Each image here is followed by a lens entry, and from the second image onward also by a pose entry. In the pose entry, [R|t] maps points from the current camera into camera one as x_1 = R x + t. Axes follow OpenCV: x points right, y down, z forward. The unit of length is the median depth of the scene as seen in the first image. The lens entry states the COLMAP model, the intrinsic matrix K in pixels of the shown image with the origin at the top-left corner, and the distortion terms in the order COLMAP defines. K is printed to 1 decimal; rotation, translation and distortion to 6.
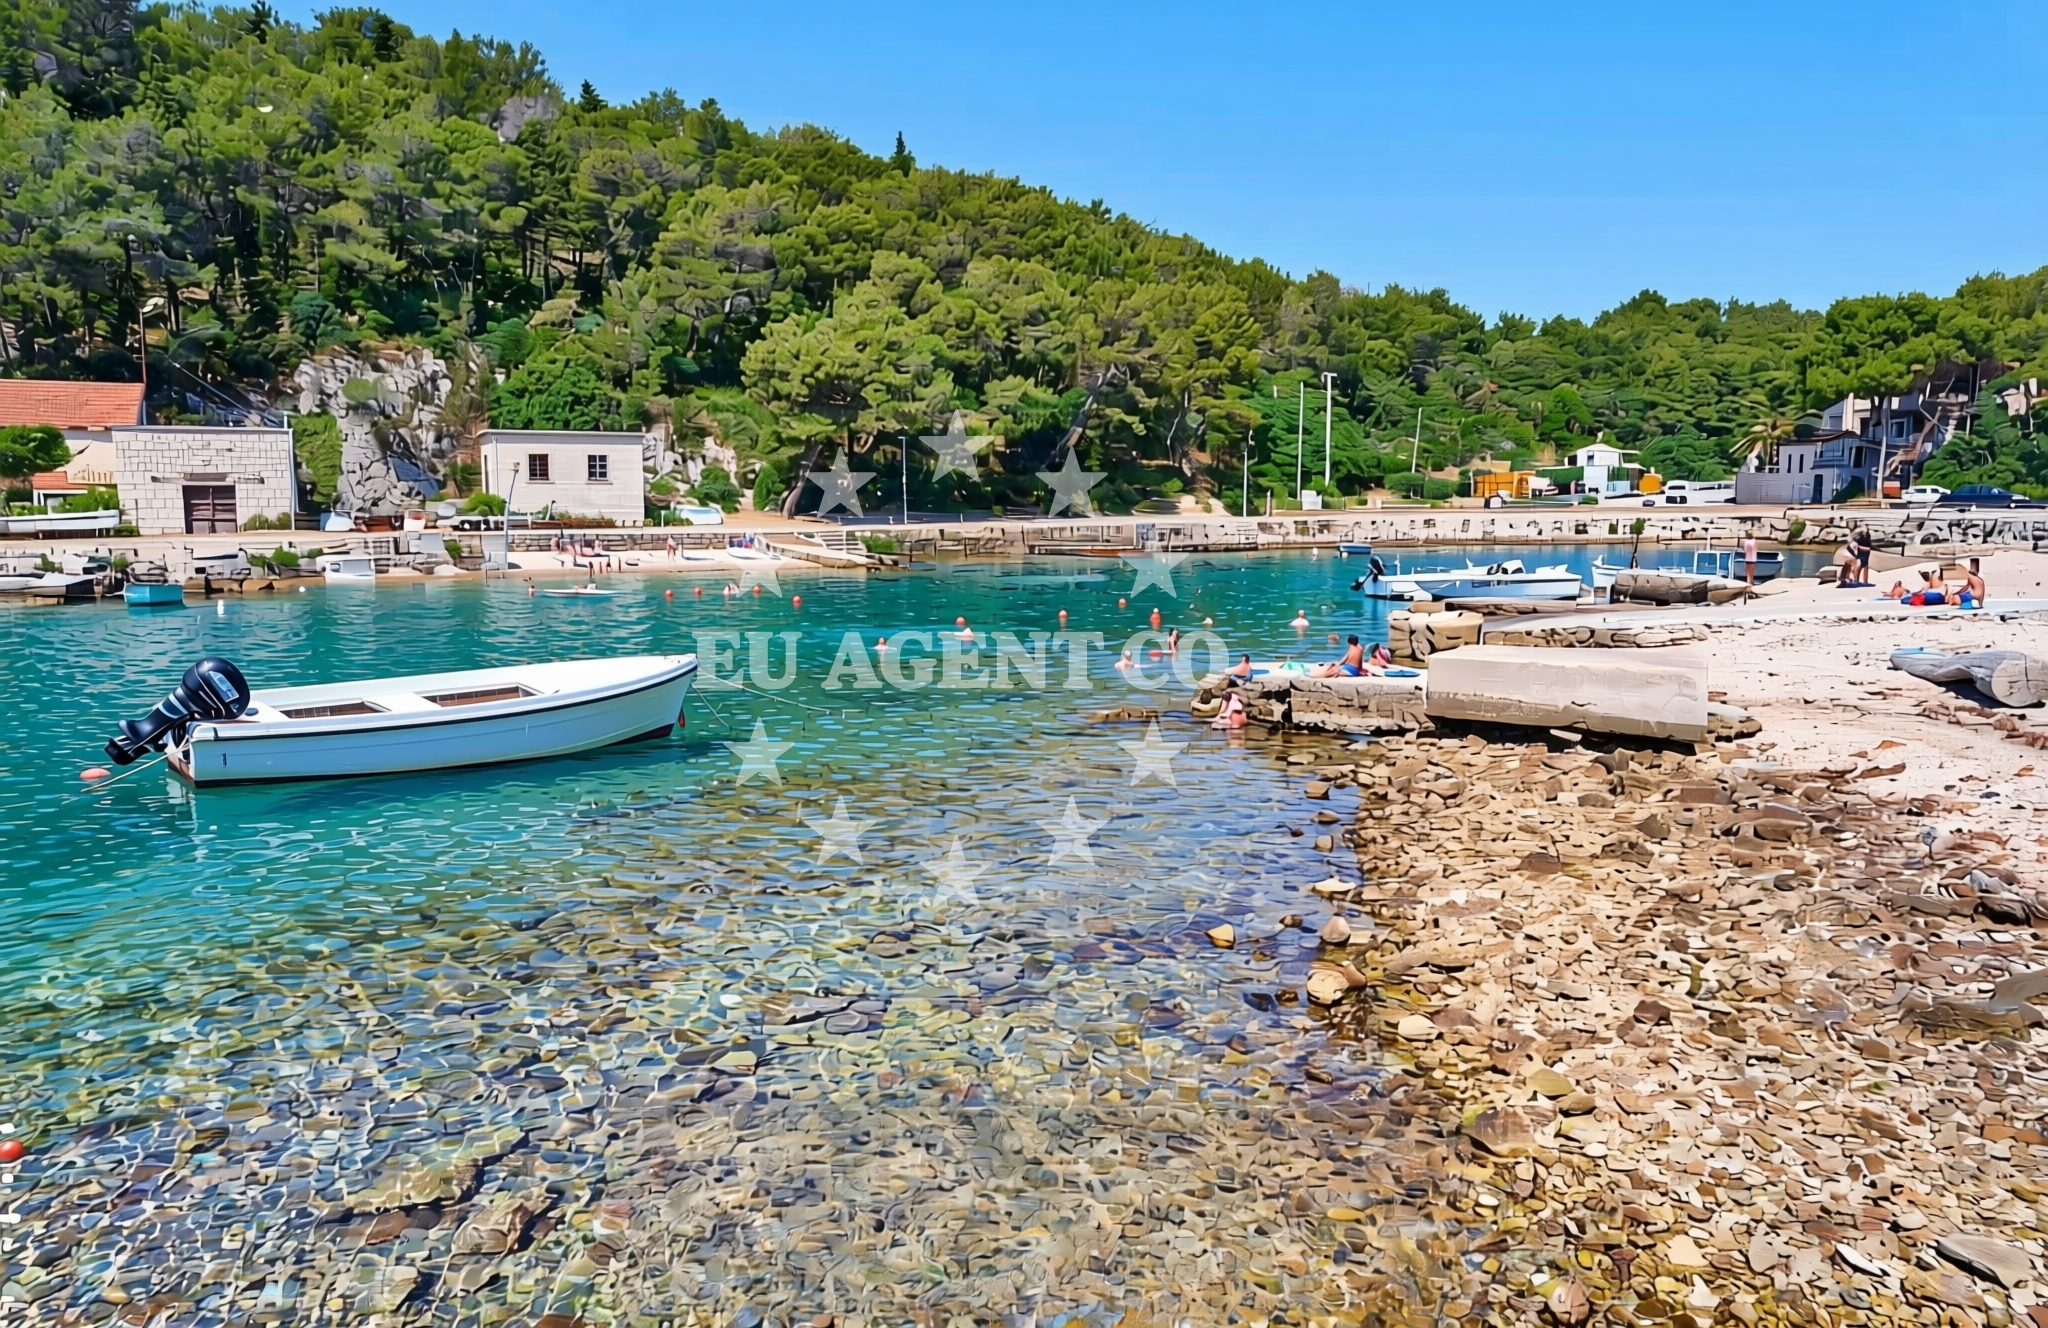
lens RADIAL K [[1566.5, 0, 1040.4], [0, 1566.5, 722.8], [0, 0, 1]] dist [-0.005873, -0.006848]
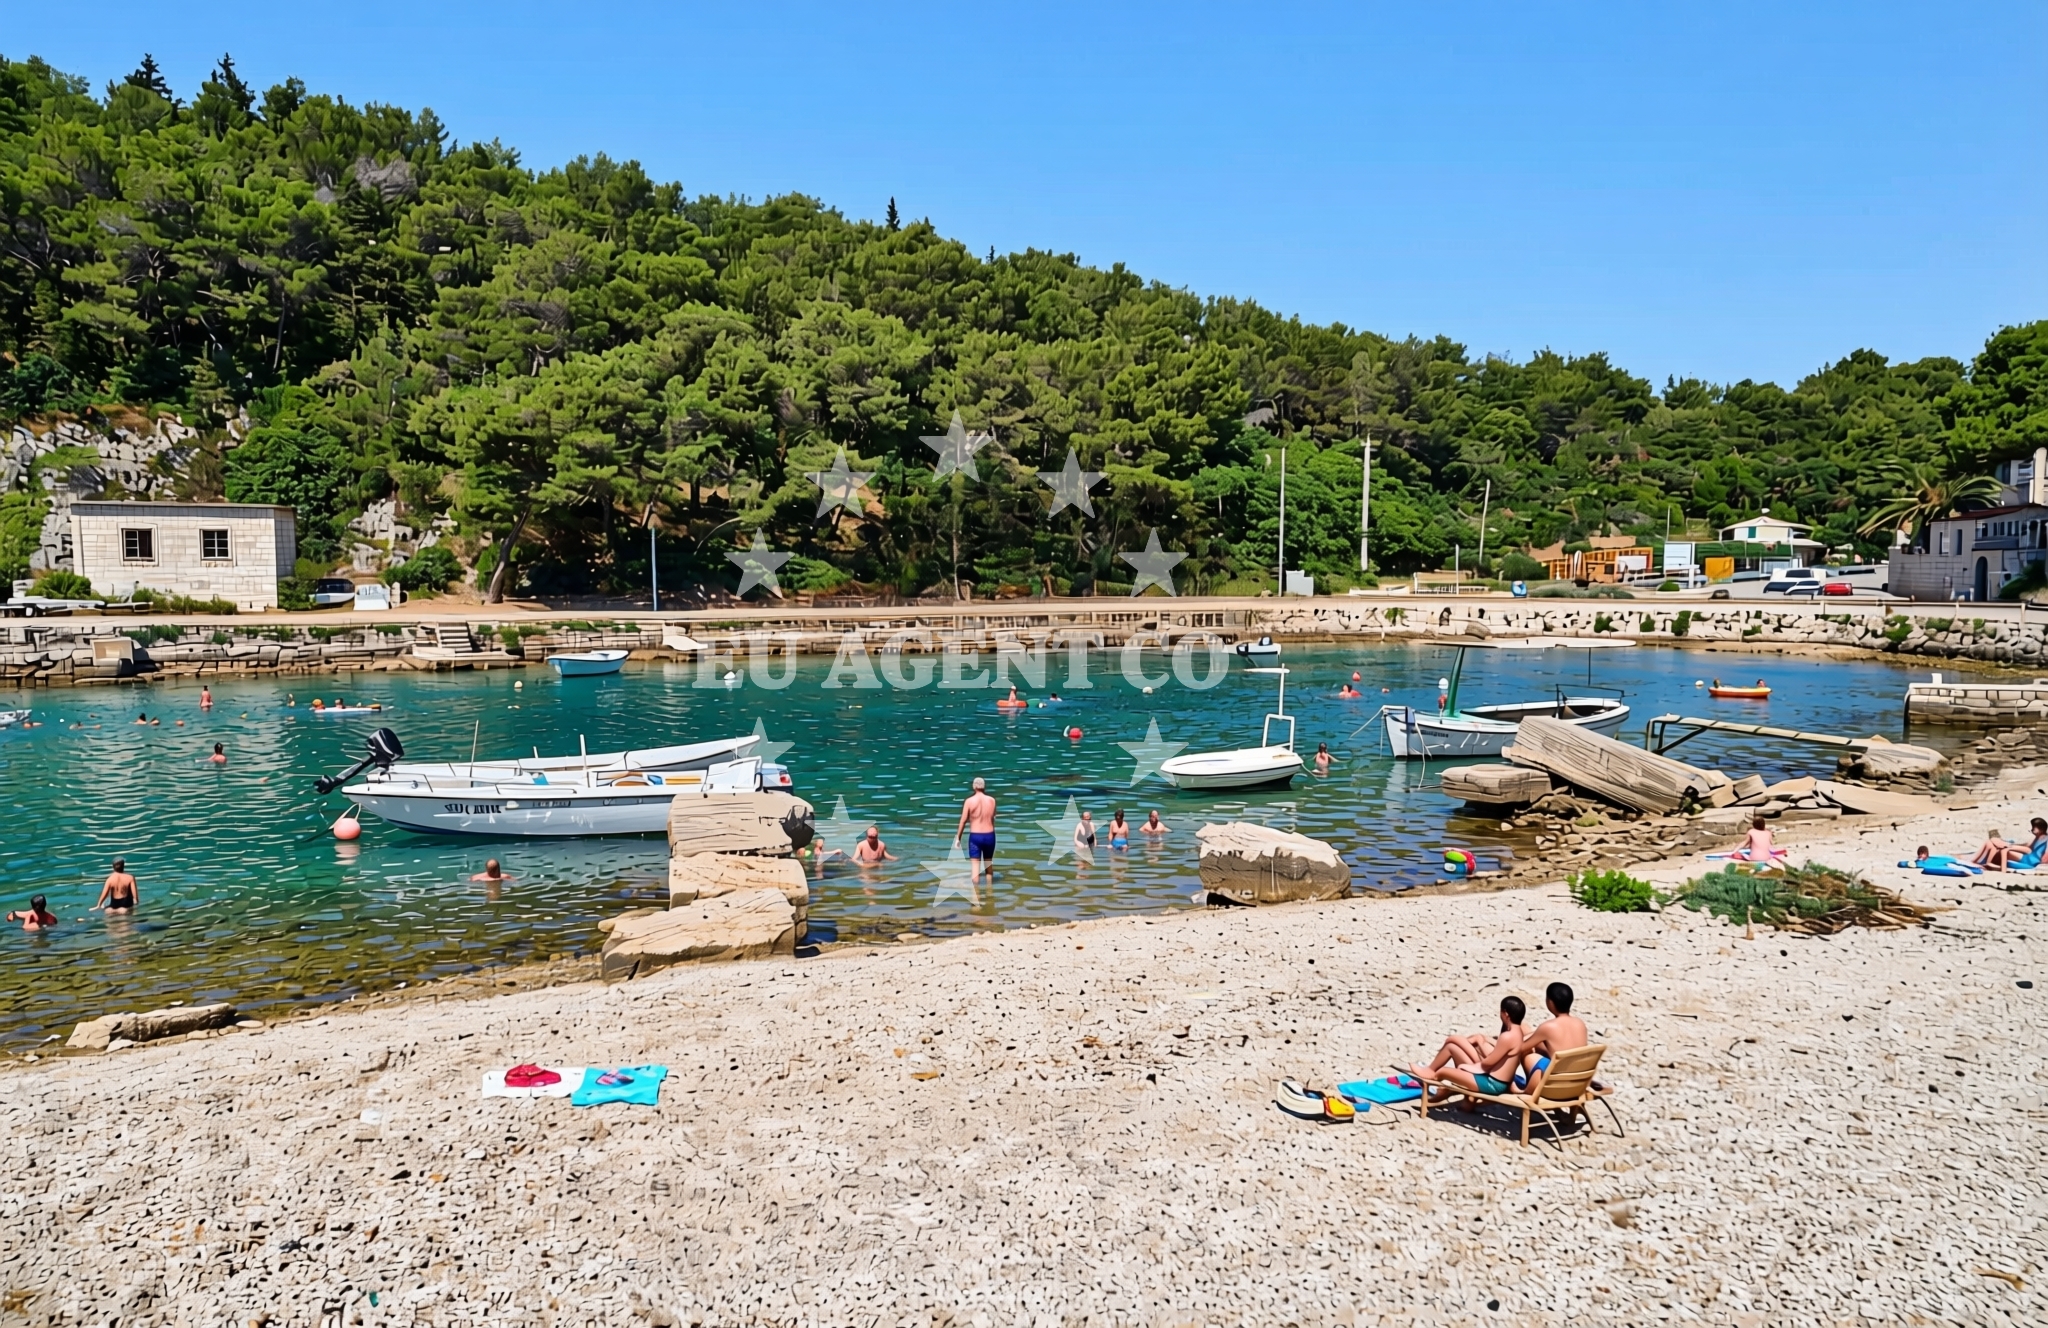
lens RADIAL K [[1340.3, 0, 1038.8], [0, 1340.3, 675.3], [0, 0, 1]] dist [0.018635, -0.001718]
pose [[0.970283, 0.029289, -0.240193, 0.229328], [-0.043499, 0.997589, -0.054074, -0.048344], [0.238030, 0.062916, 0.969218, 0.268884]]
